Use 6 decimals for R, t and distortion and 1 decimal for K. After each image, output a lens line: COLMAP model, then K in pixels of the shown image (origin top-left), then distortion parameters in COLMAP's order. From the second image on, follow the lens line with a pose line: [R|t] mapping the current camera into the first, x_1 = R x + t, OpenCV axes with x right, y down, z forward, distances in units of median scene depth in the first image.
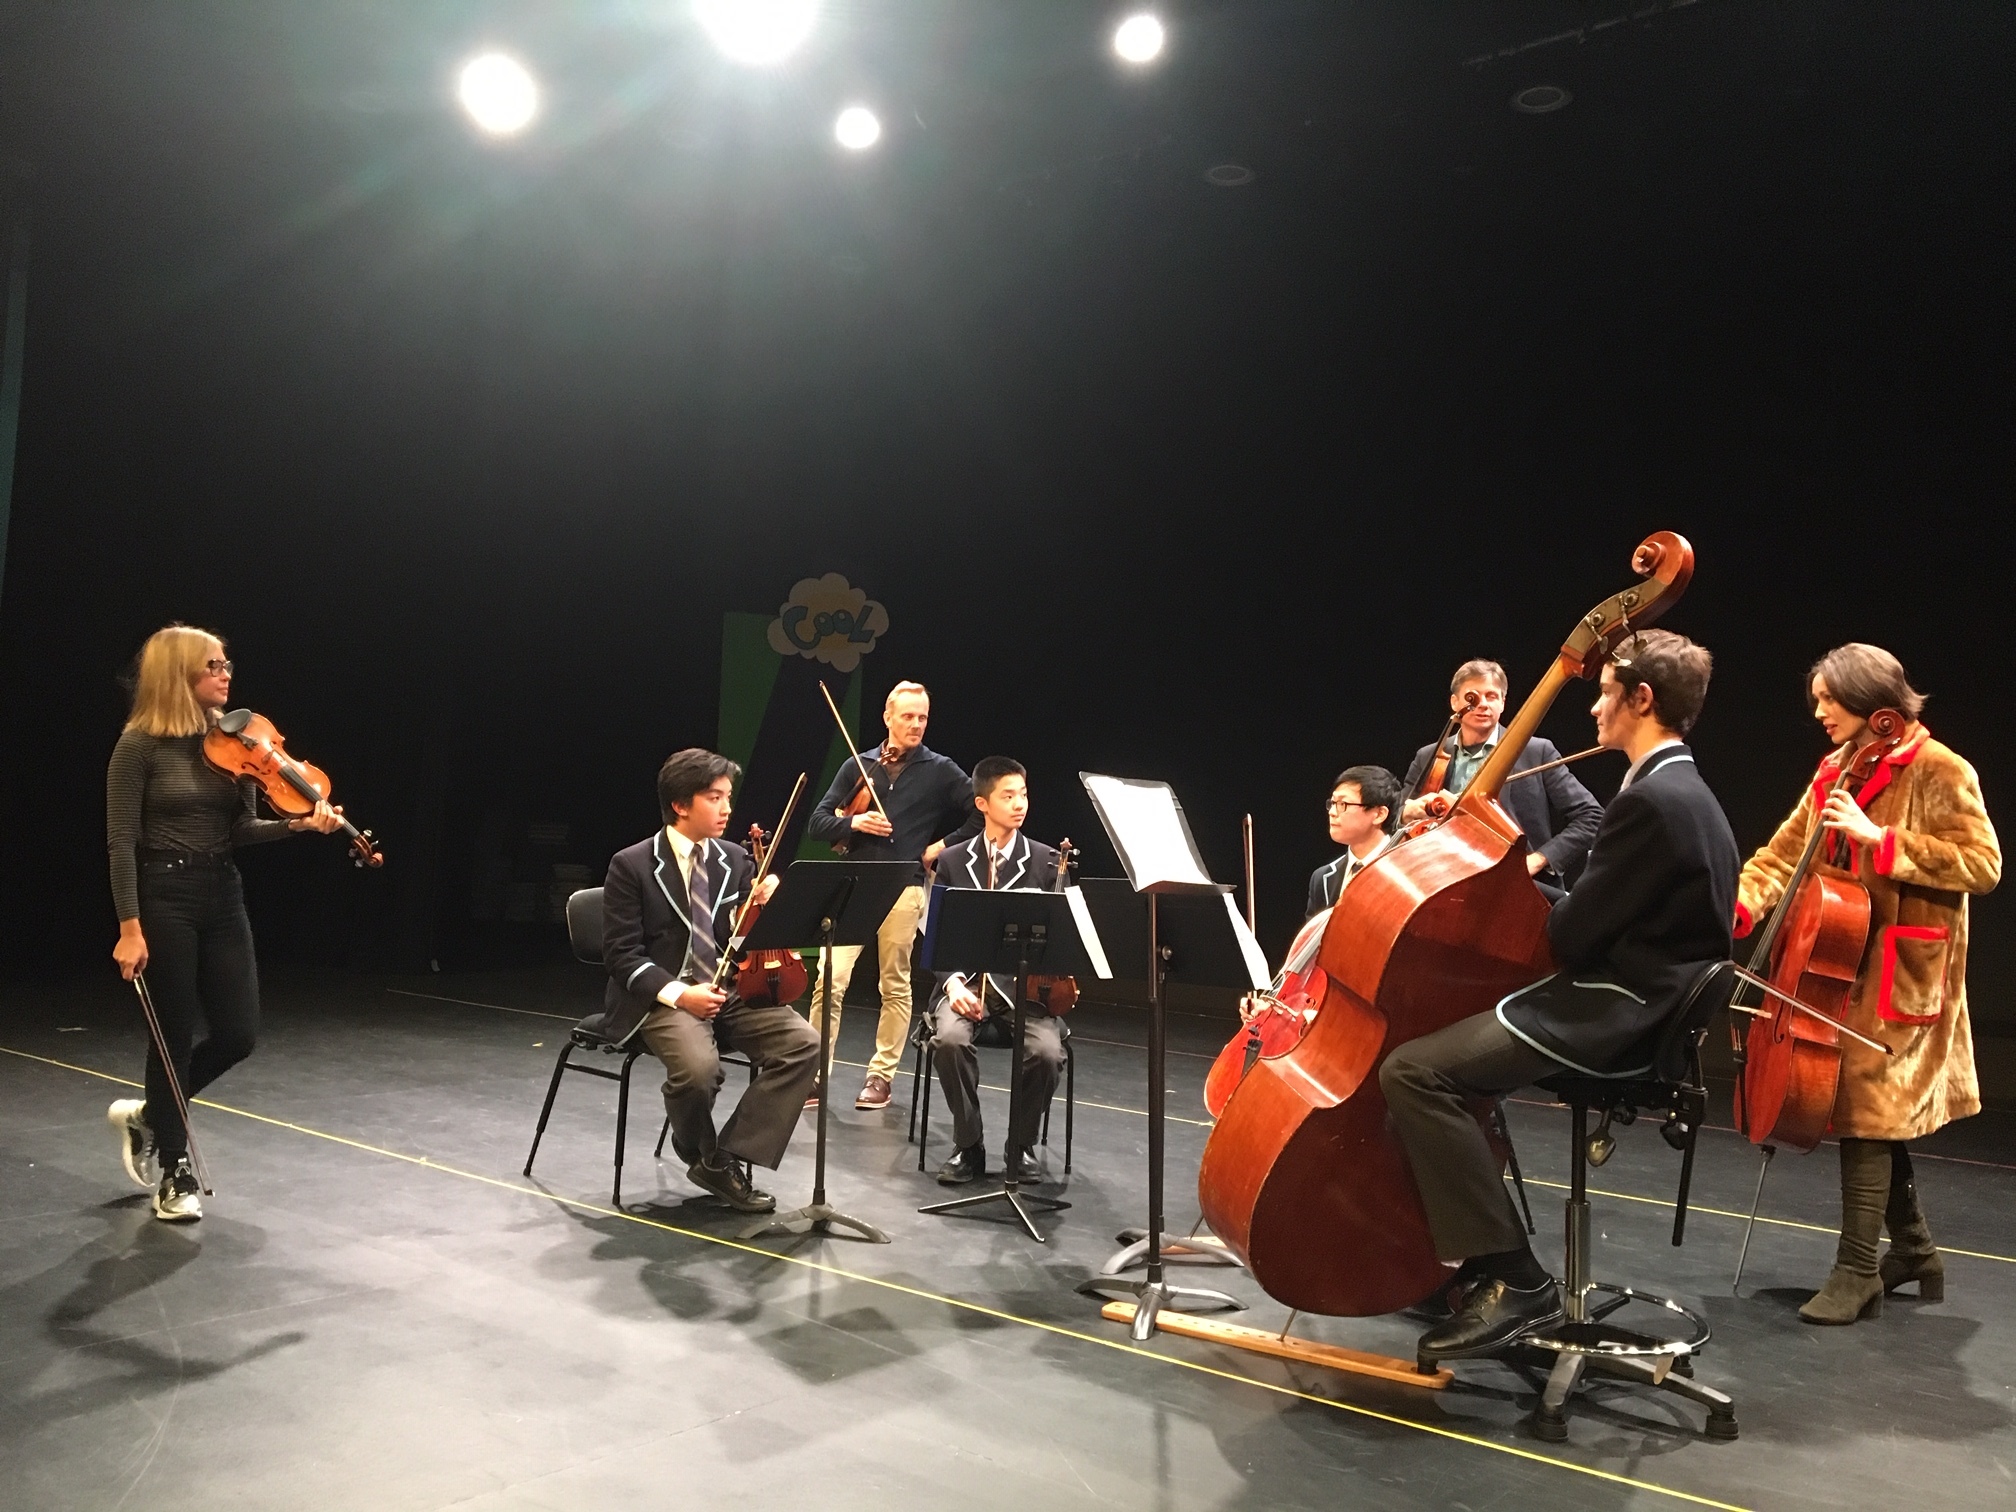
lens RADIAL K [[1724.5, 0, 1008.8], [0, 1724.5, 767.6], [0, 0, 1]] dist [0.069865, -0.064261]
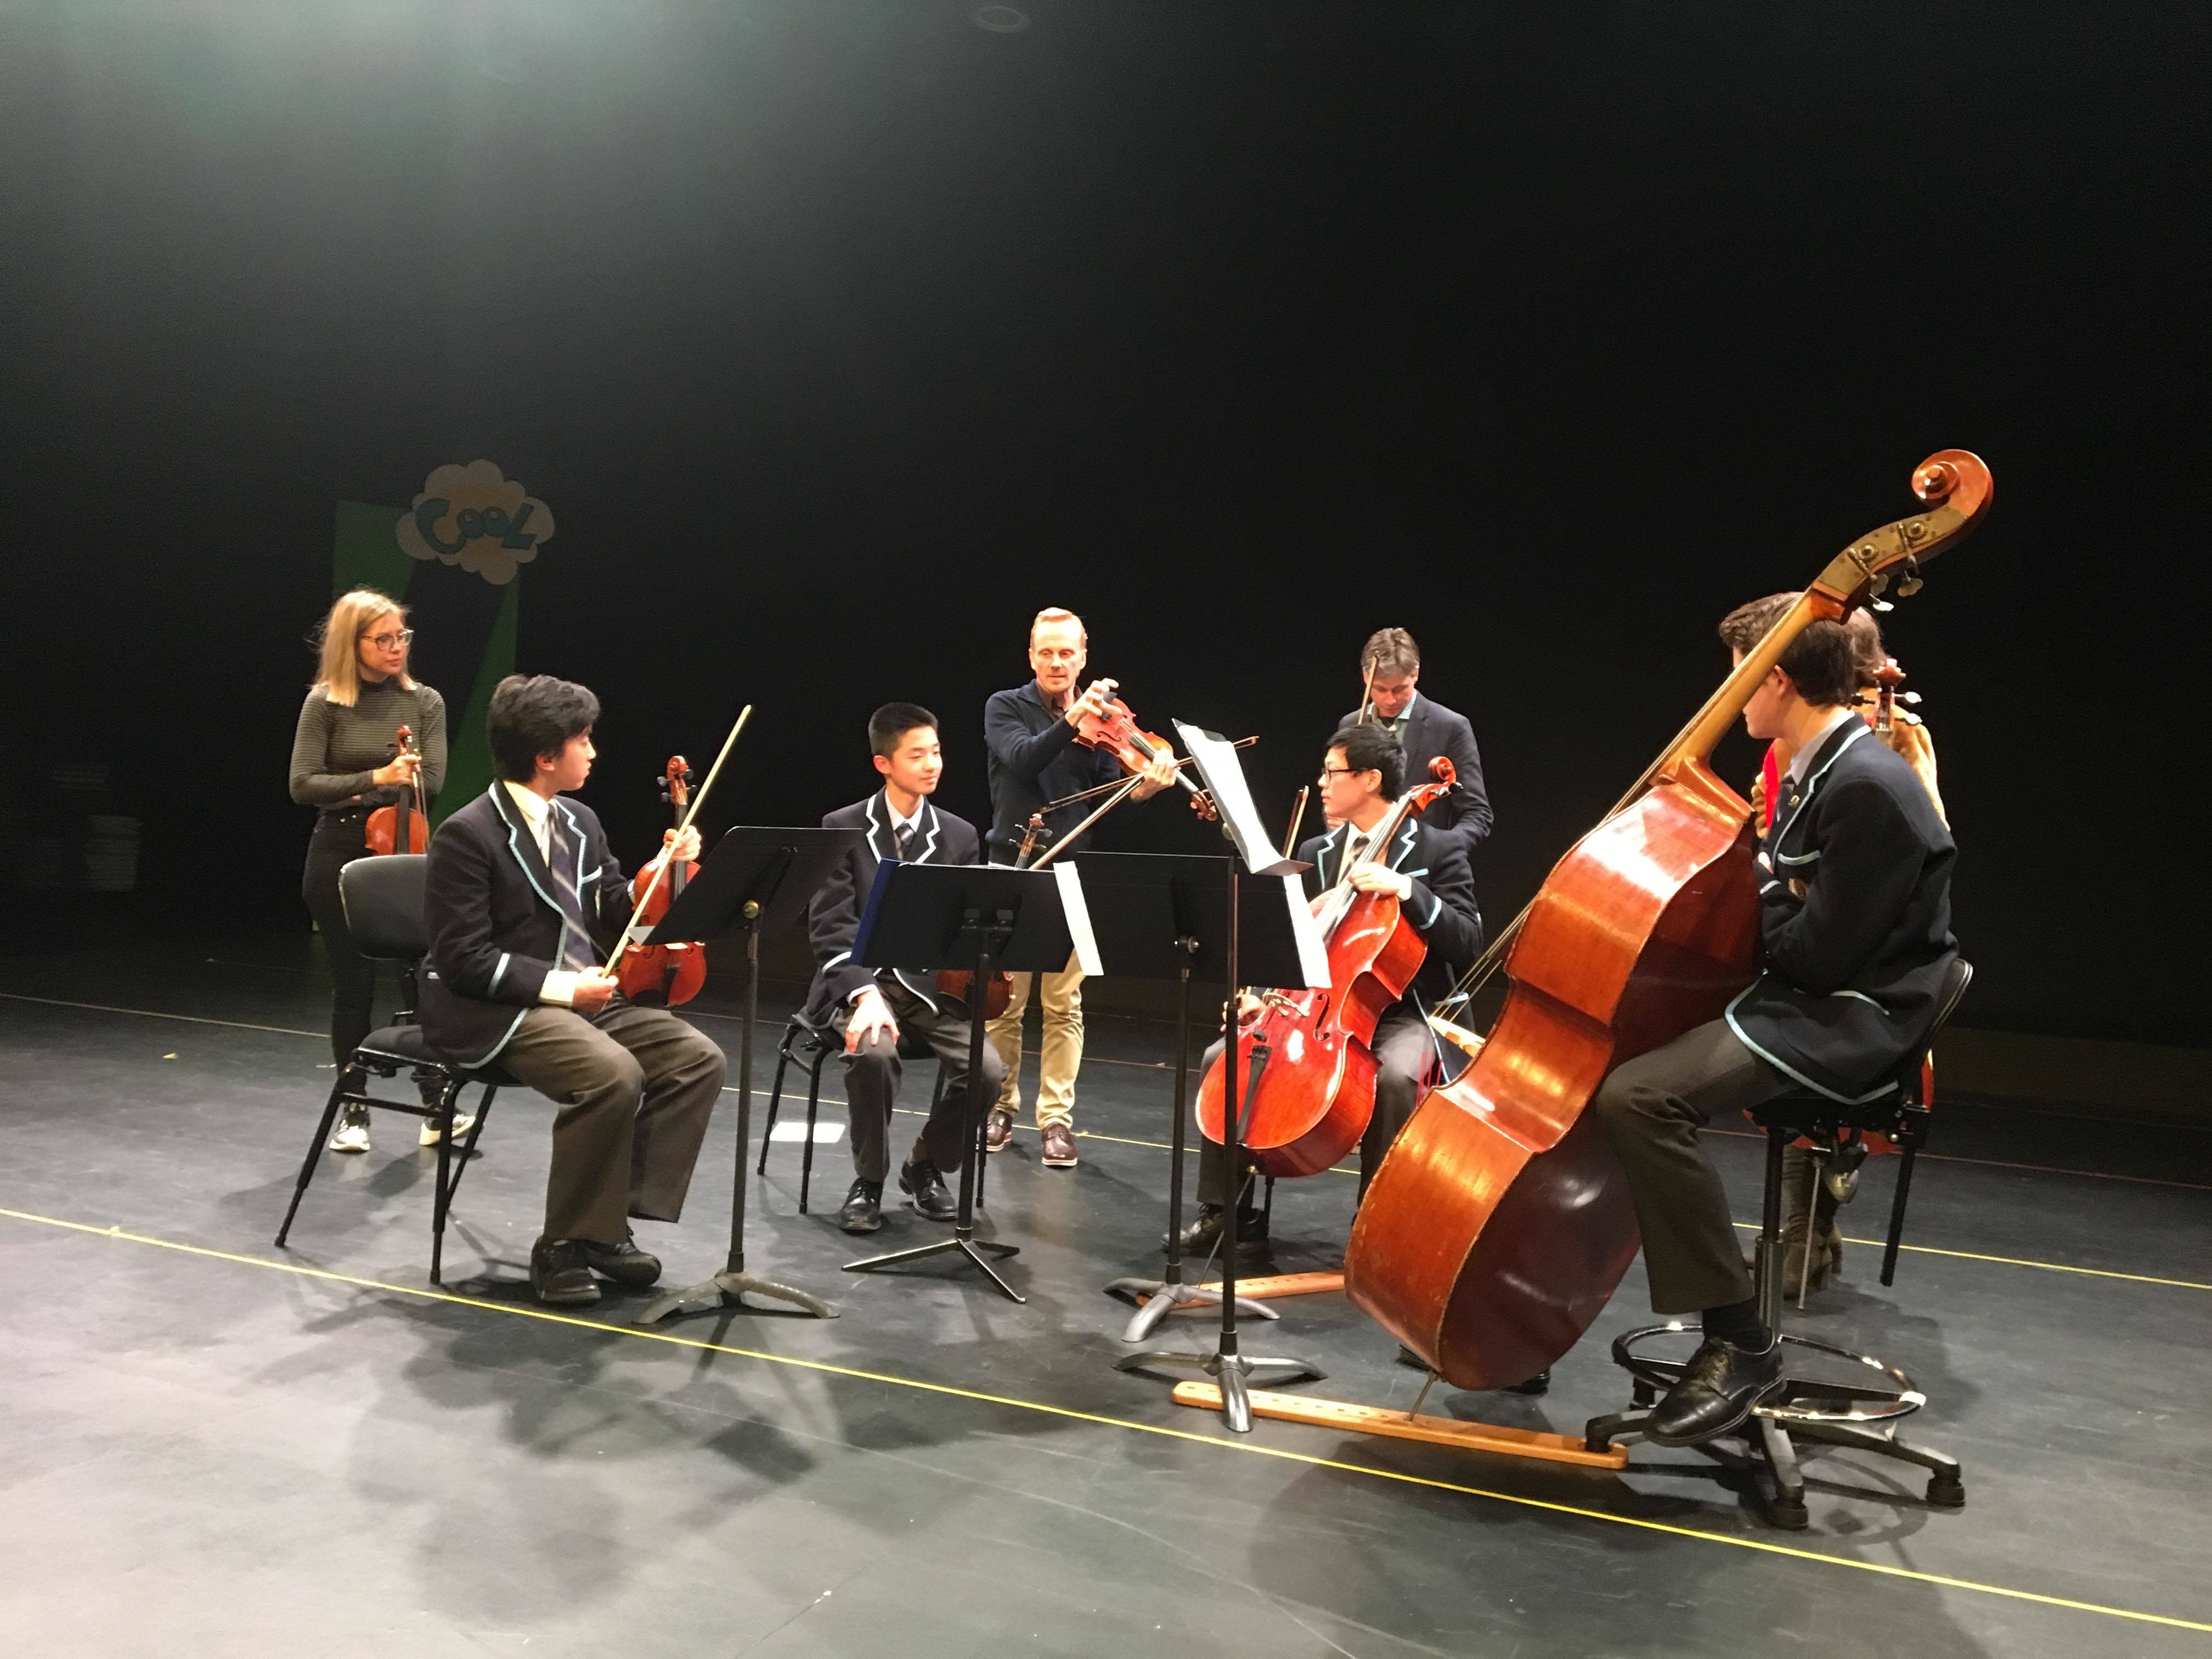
lens RADIAL K [[1892.2, 0, 1121.7], [0, 1892.2, 841.4], [0, 0, 1]] dist [0.069865, -0.064261]
pose [[0.962622, 0.007424, 0.270746, -0.167595], [-0.025704, 0.997617, 0.064033, 0.001487], [-0.269626, -0.068599, 0.960519, 0.143503]]
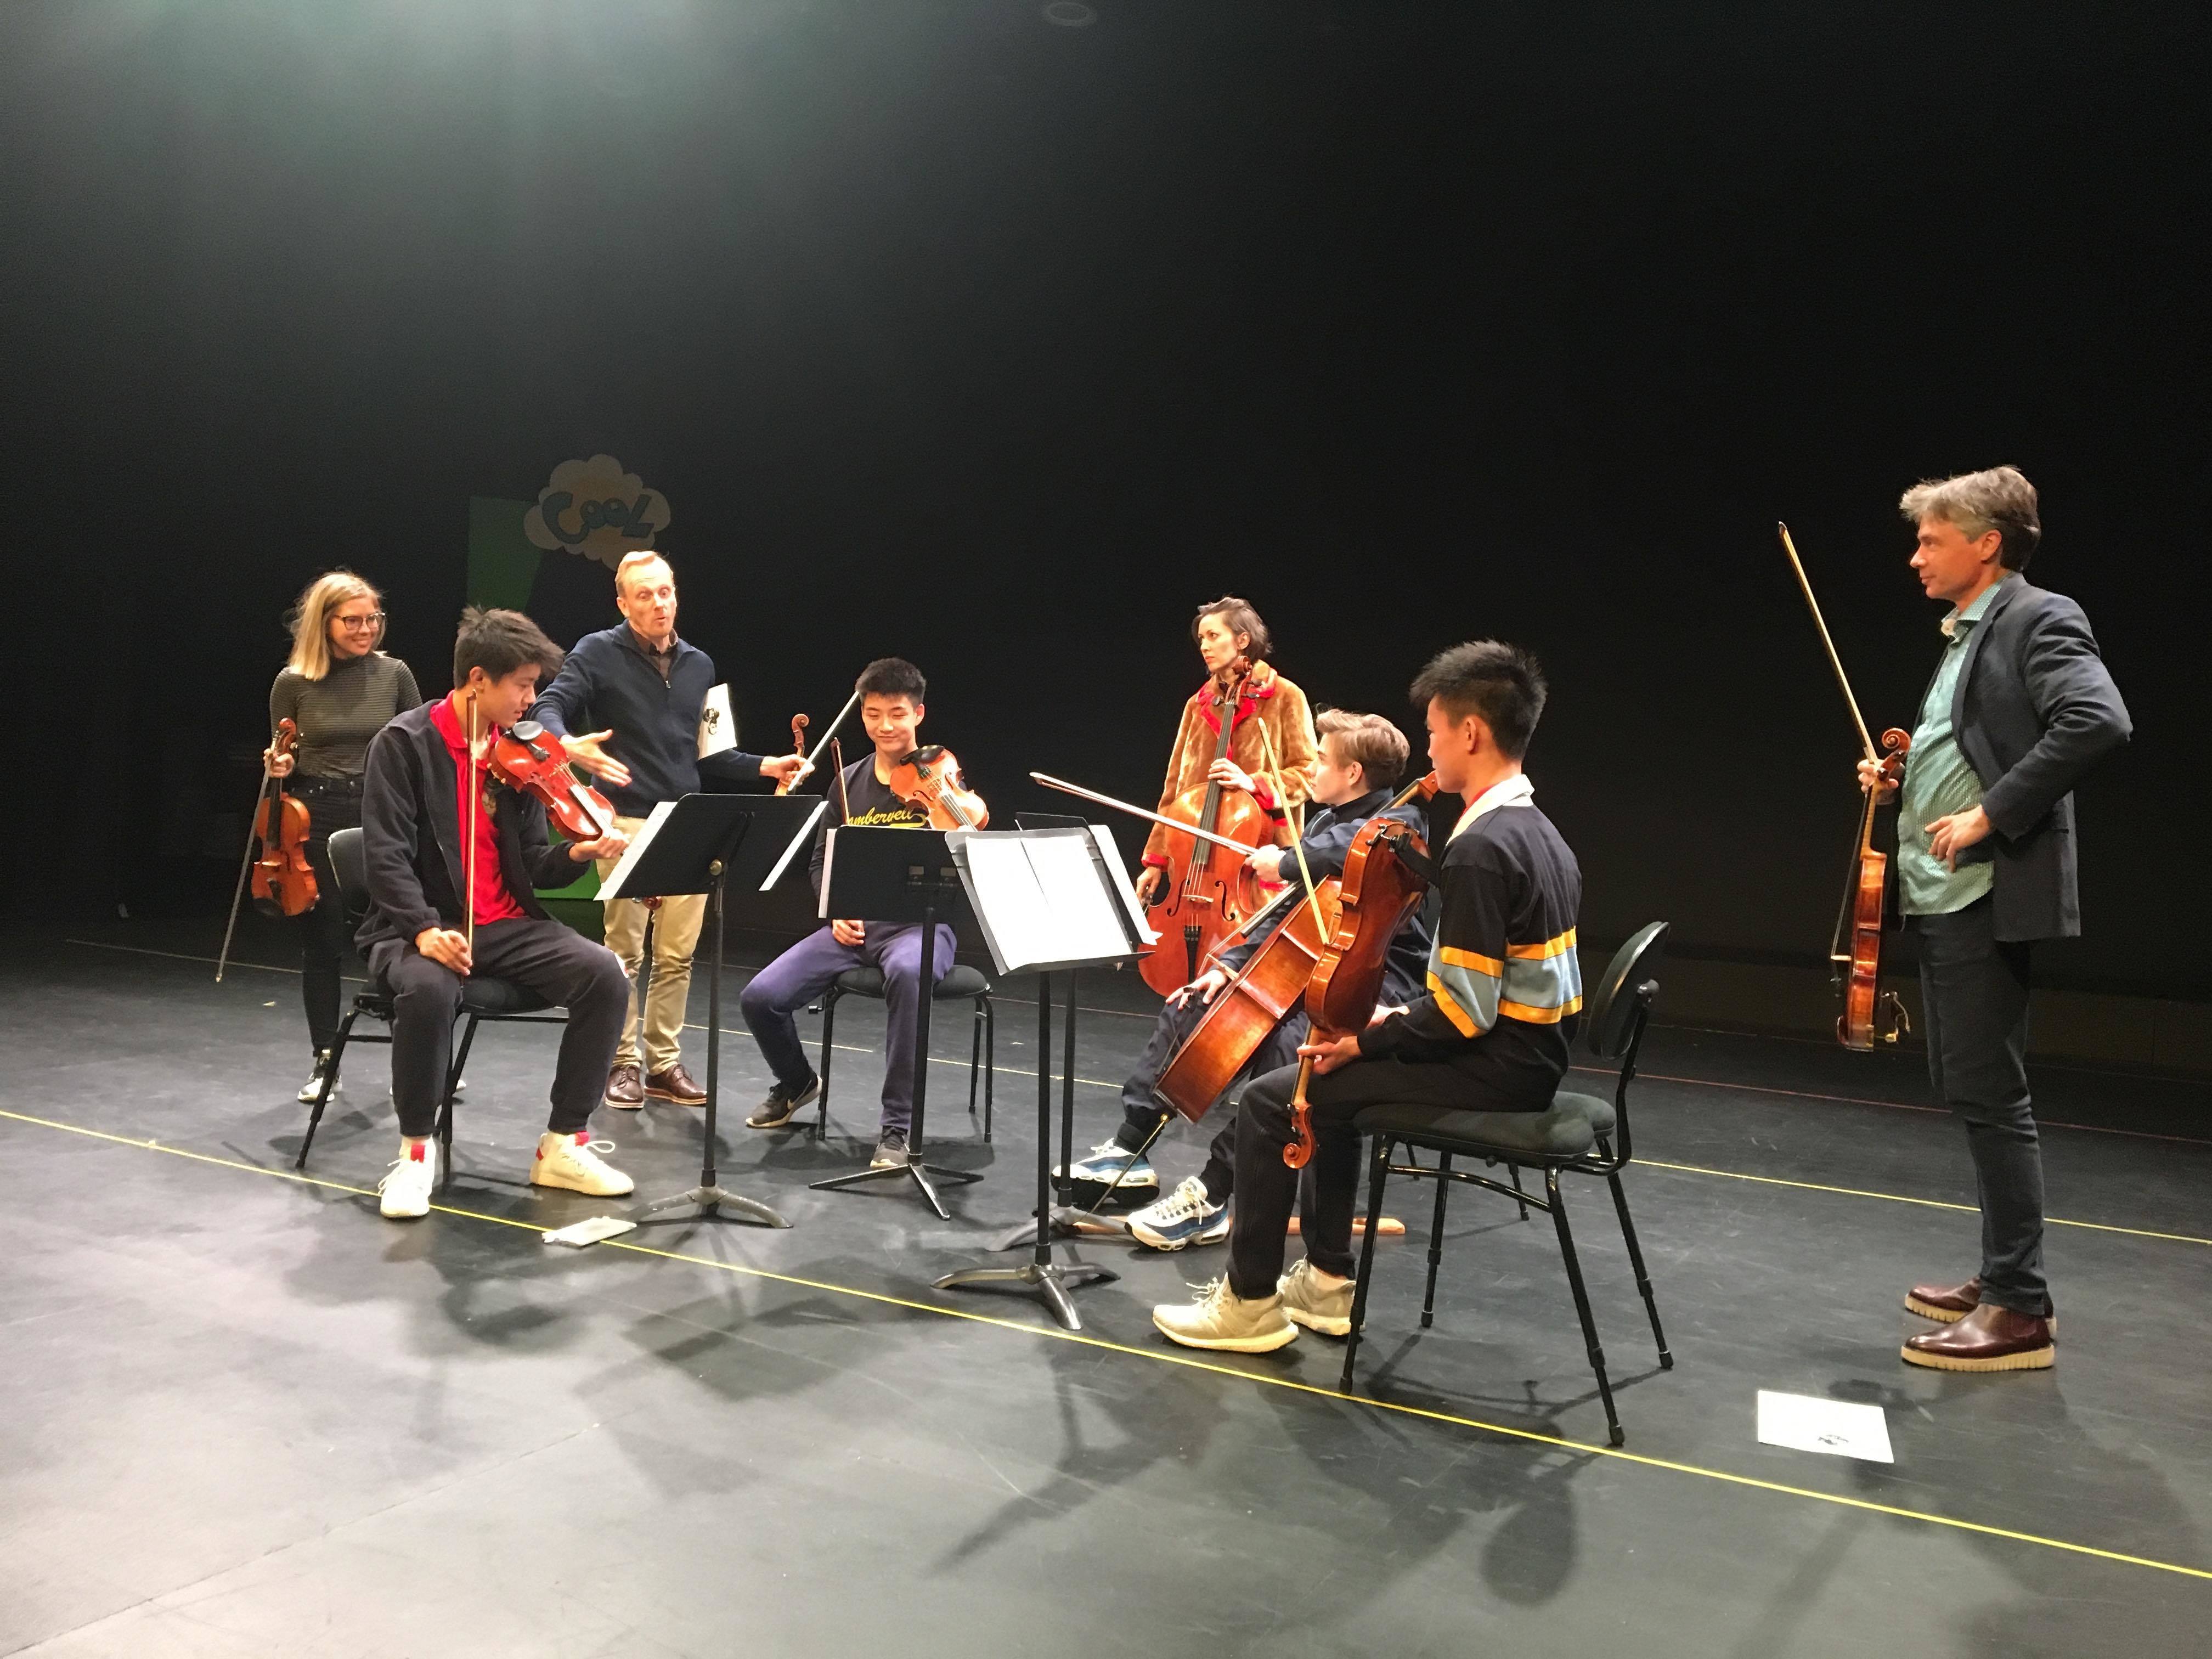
lens RADIAL K [[1892.2, 0, 1110.2], [0, 1892.2, 842.6], [0, 0, 1]] dist [0.069865, -0.064261]
pose [[0.985173, 0.000746, 0.171564, -0.049017], [-0.014371, 0.996835, 0.078192, 0.005152], [-0.170963, -0.079498, 0.982065, 0.040599]]
